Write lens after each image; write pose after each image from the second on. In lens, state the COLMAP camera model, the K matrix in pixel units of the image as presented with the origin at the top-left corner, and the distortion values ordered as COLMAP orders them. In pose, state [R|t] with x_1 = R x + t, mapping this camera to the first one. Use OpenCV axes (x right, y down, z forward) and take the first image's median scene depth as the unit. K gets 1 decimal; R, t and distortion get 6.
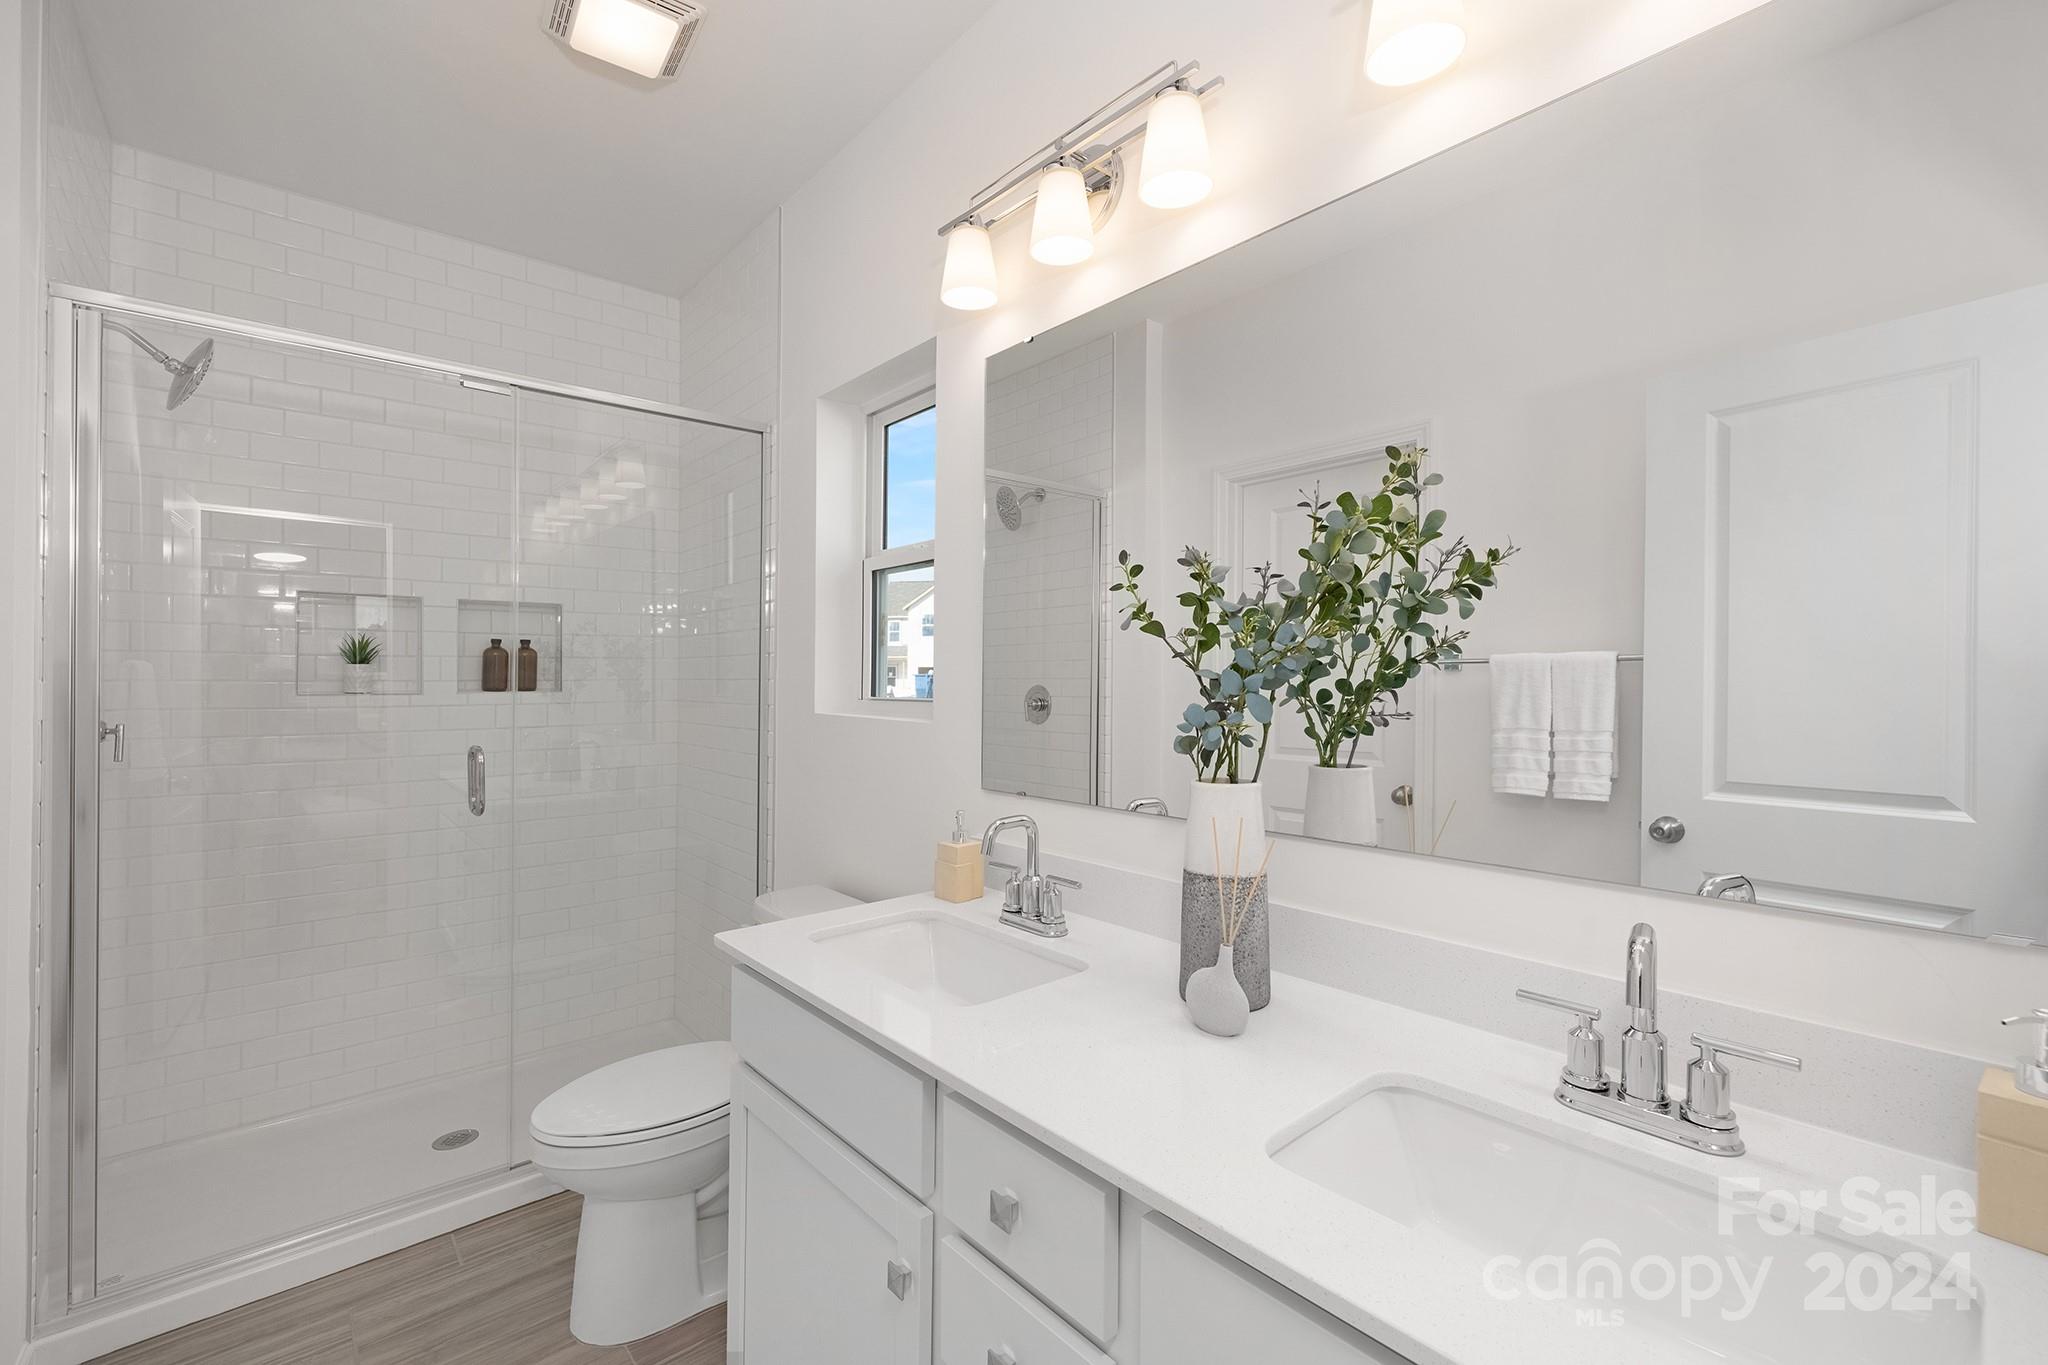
lens RADIAL K [[880.9, 0, 1024.0], [0, 880.9, 682.5], [0, 0, 1]] dist [0.001488, 0.000090]
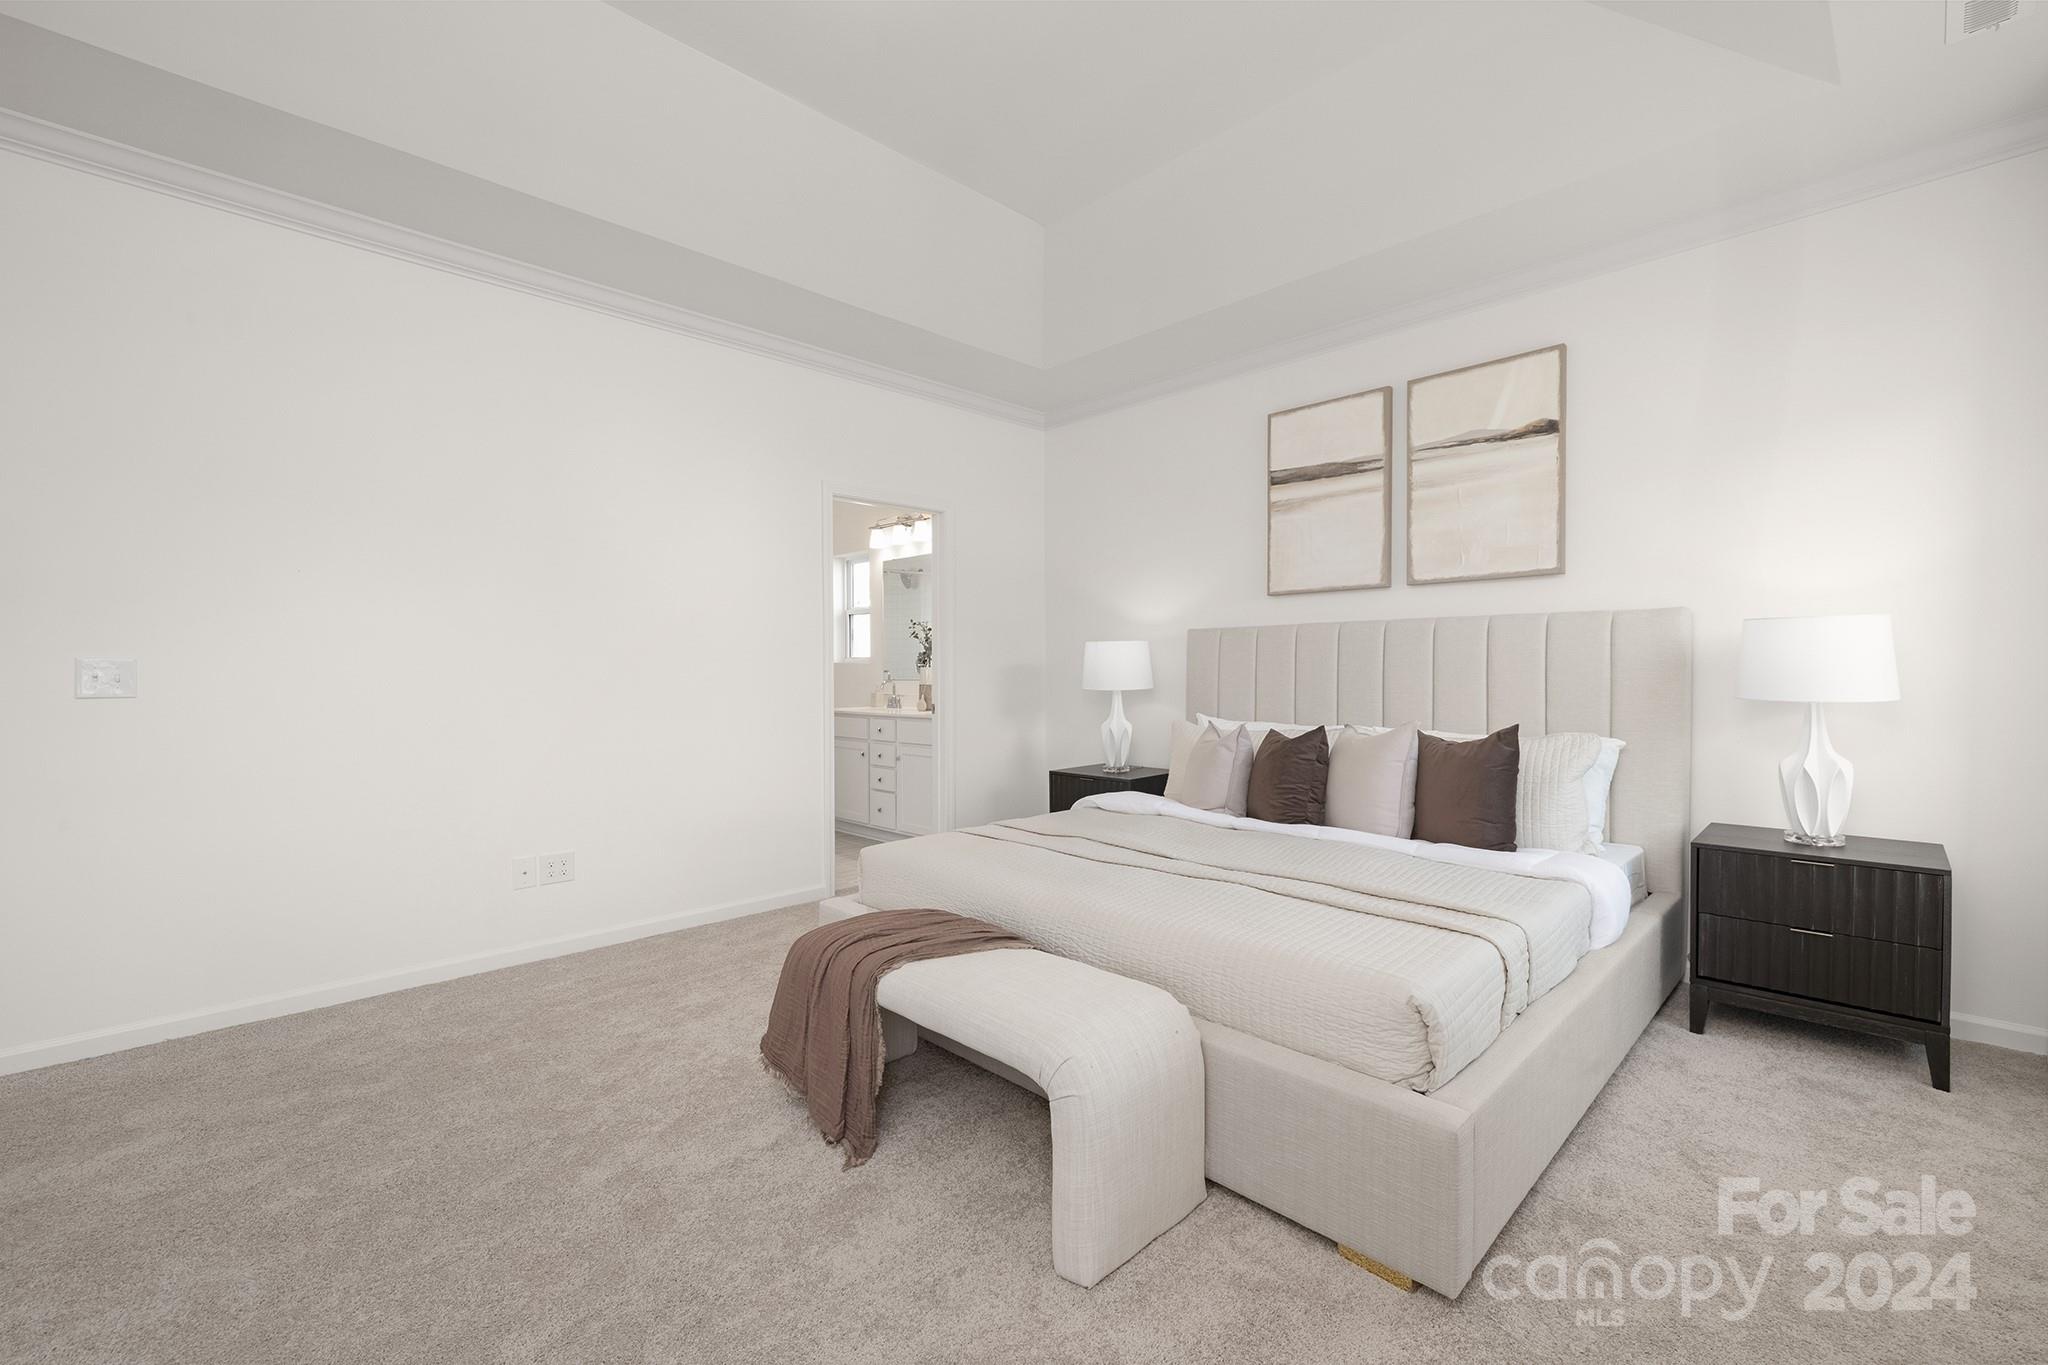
lens RADIAL K [[880.9, 0, 1024.0], [0, 880.9, 682.5], [0, 0, 1]] dist [0.001488, 0.000090]
pose [[0.997956, -0.009896, 0.063128, 0.314243], [0.009128, 0.999881, 0.012446, 0.091628], [-0.063244, -0.011845, 0.997928, -2.752428]]
